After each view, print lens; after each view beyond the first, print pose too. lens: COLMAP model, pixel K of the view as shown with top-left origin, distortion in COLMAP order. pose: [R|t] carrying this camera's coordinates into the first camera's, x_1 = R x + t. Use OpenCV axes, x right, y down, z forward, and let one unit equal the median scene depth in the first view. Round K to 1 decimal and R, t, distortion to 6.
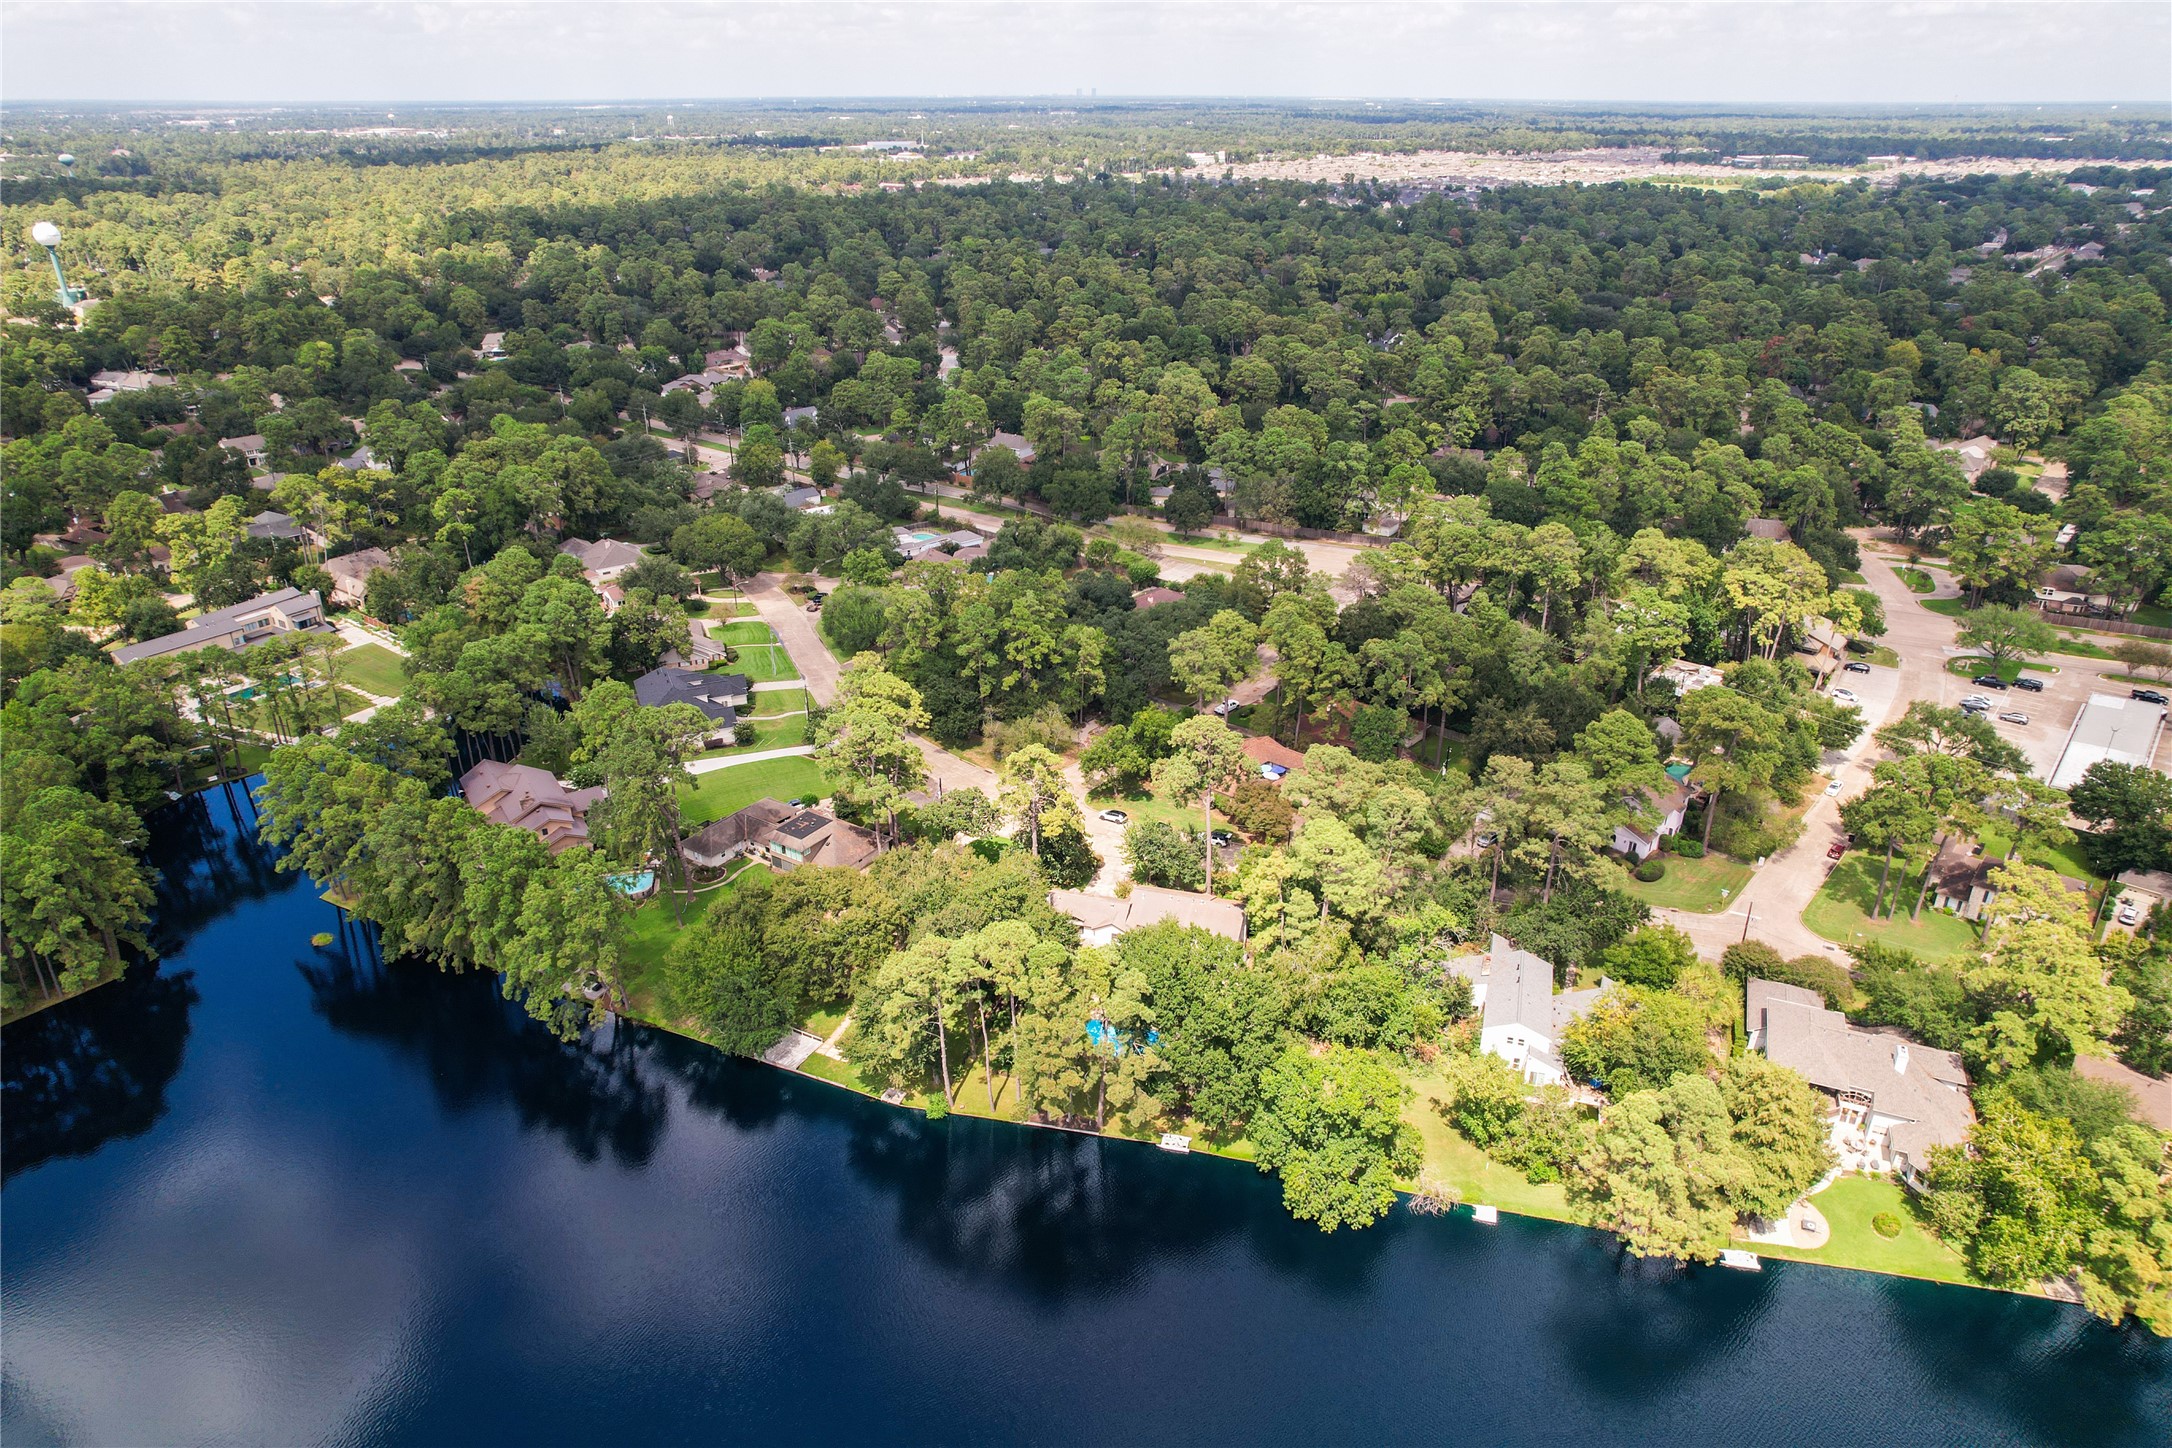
lens RADIAL K [[1385.3, 0, 1086.0], [0, 1385.3, 724.0], [0, 0, 1]] dist [-0.076009, 0.068857]
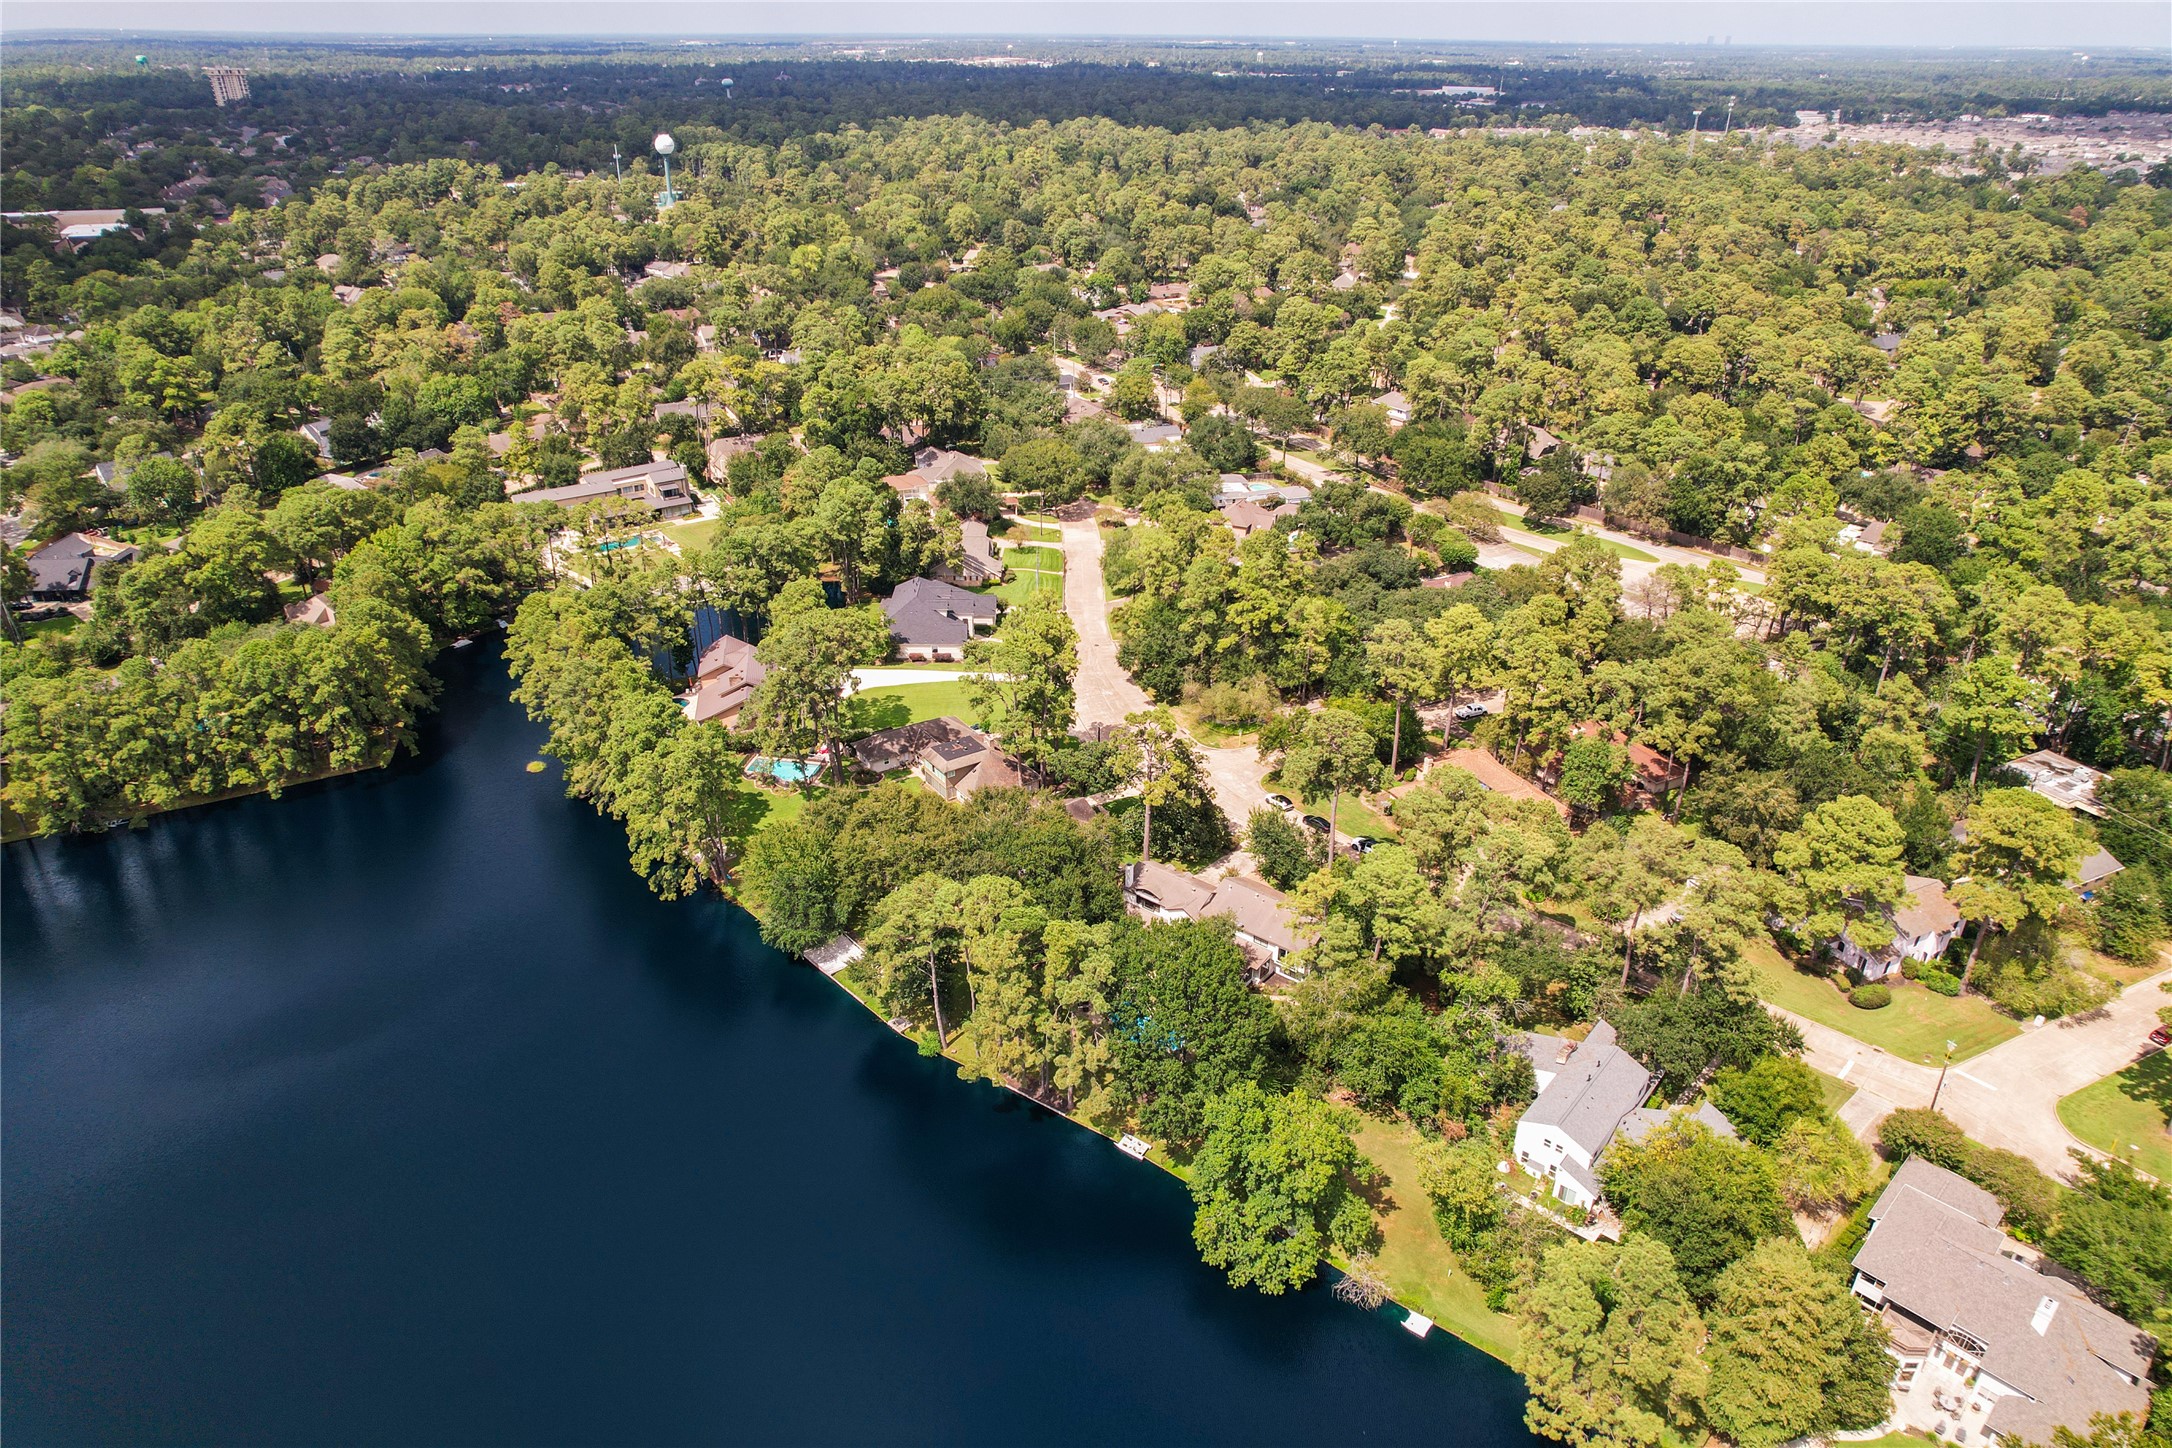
lens RADIAL K [[1385.3, 0, 1086.0], [0, 1385.3, 724.0], [0, 0, 1]] dist [-0.076009, 0.068857]
pose [[0.923675, 0.180459, -0.338023, 0.191186], [-0.168335, 0.983577, 0.065110, -0.022248], [0.344222, -0.003240, 0.938883, 0.068799]]
